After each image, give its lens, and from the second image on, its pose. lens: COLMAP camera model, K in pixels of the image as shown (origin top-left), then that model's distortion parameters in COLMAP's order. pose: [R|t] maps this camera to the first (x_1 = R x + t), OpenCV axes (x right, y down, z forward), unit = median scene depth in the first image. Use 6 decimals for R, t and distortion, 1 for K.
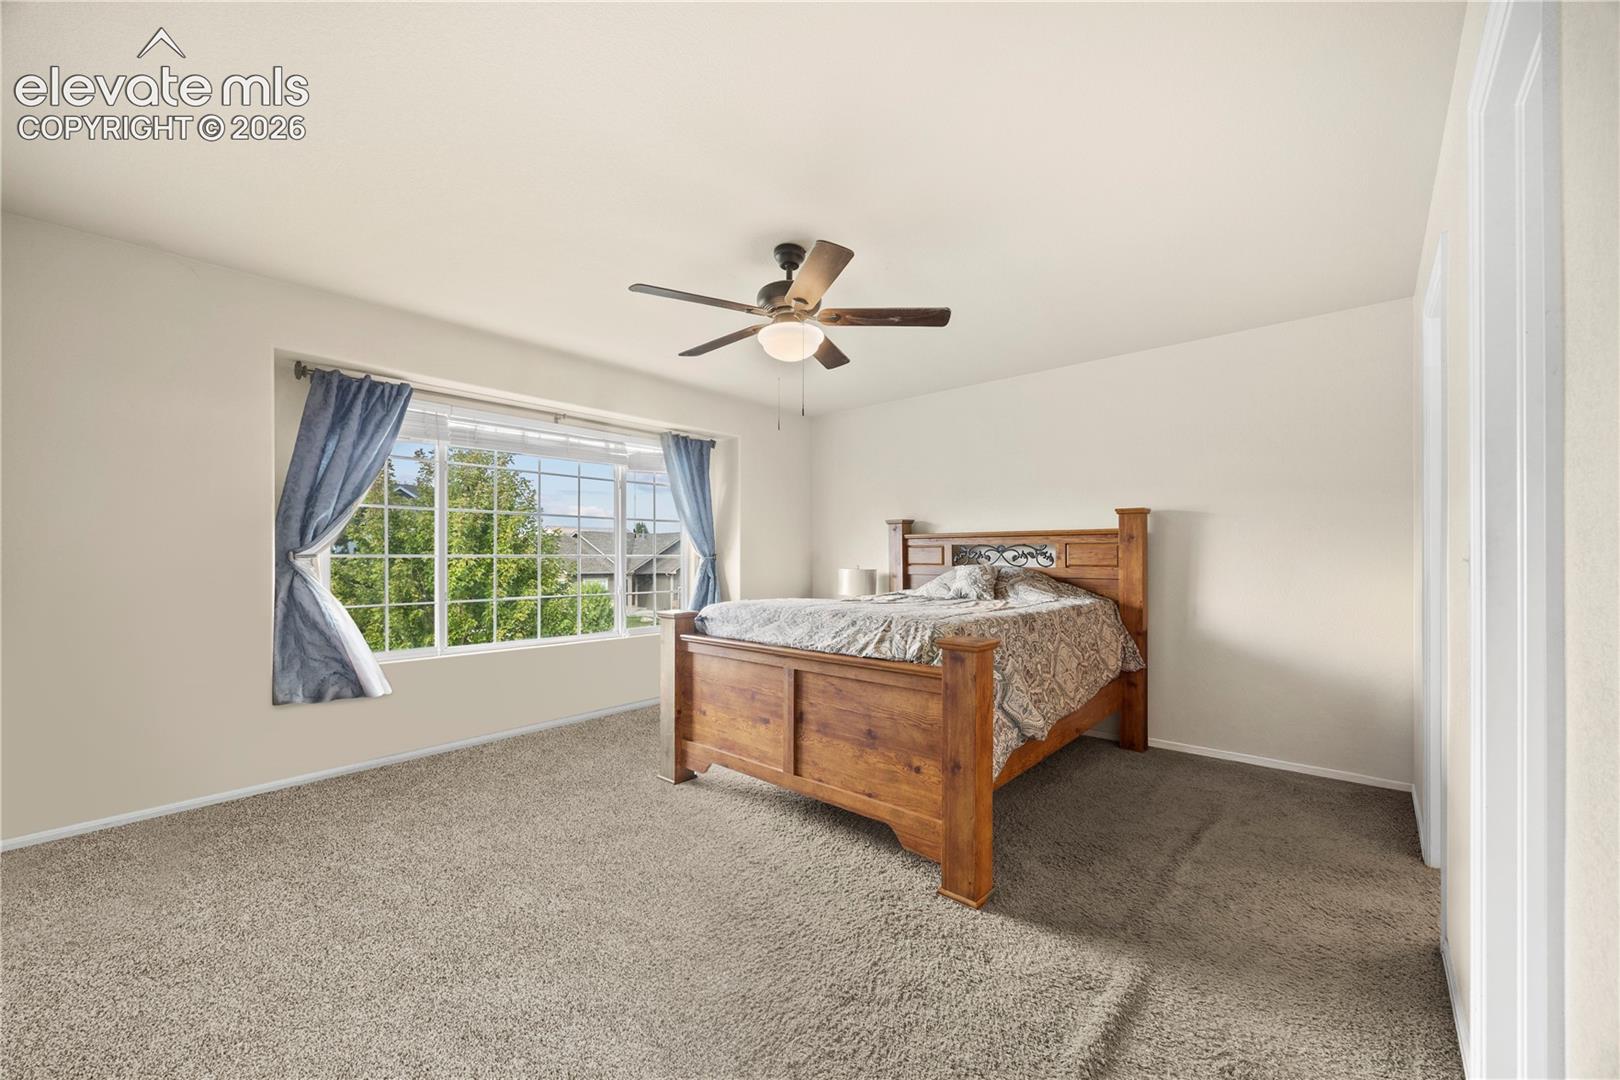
lens RADIAL K [[609.6, 0, 812.7], [0, 609.6, 546.2], [0, 0, 1]] dist [-0.000376, -0.000312]
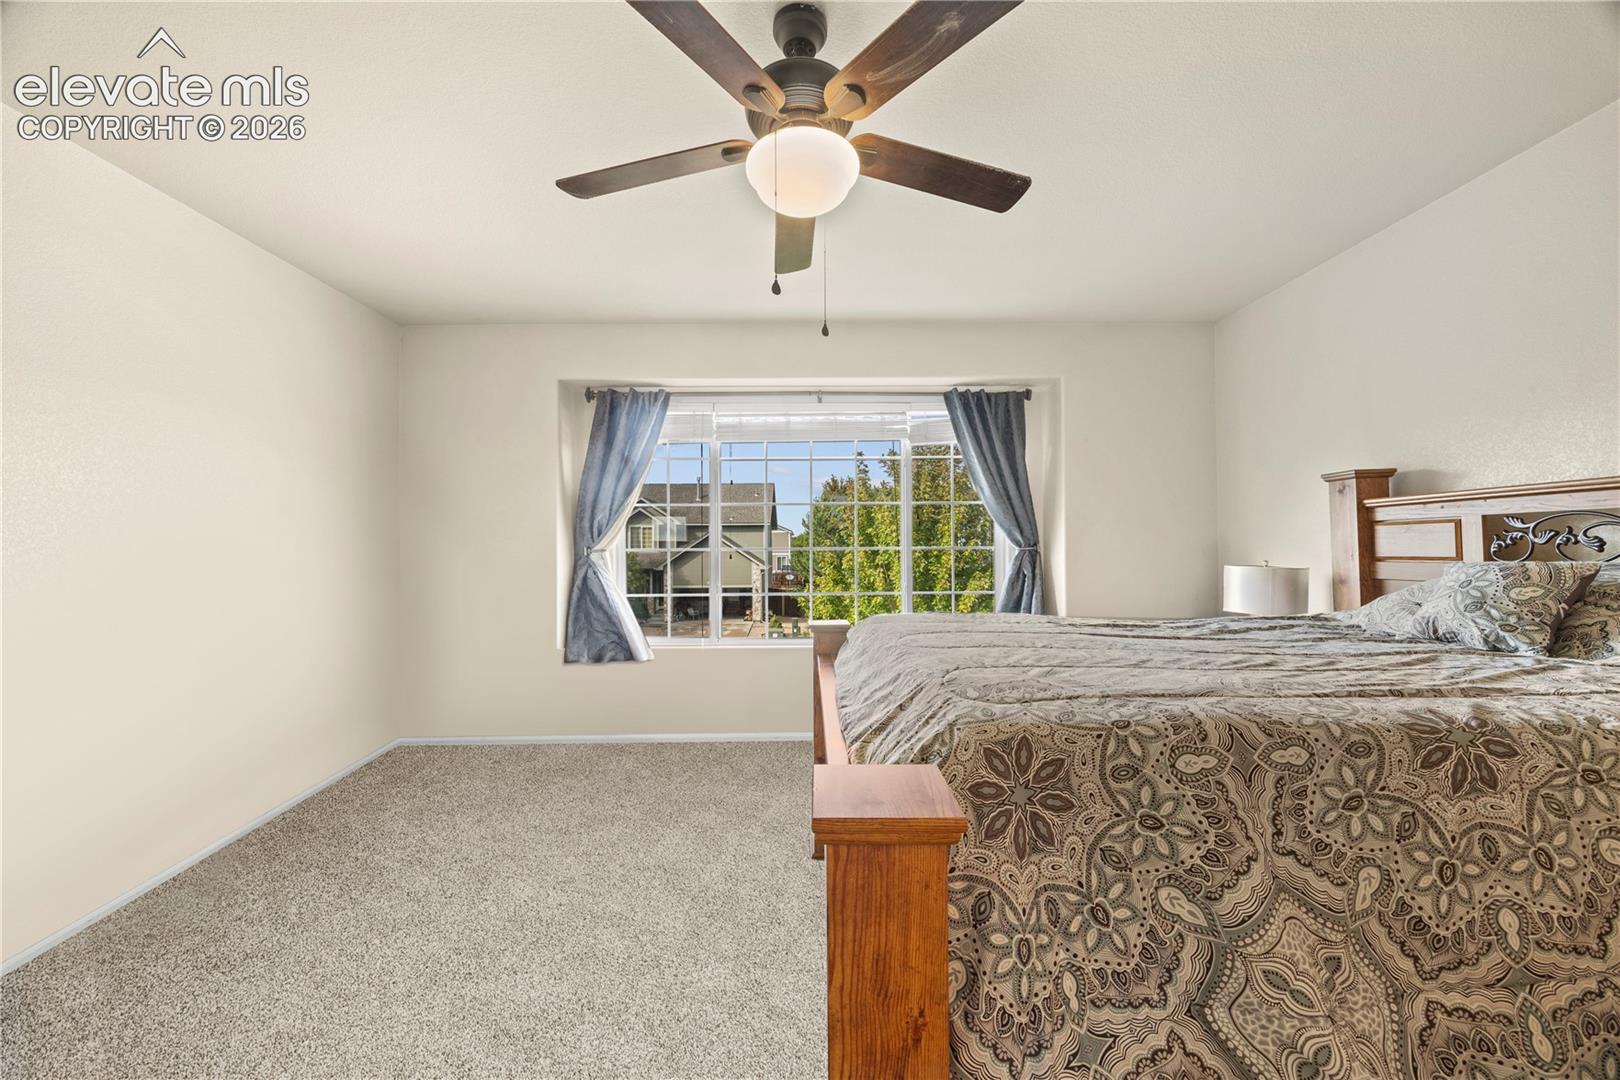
lens RADIAL K [[609.6, 0, 812.7], [0, 609.6, 546.2], [0, 0, 1]] dist [-0.000376, -0.000312]
pose [[0.684192, -0.012039, -0.729203, 0.218802], [0.022864, 0.999726, 0.004947, 0.007043], [0.728944, -0.020057, 0.684280, 0.344933]]
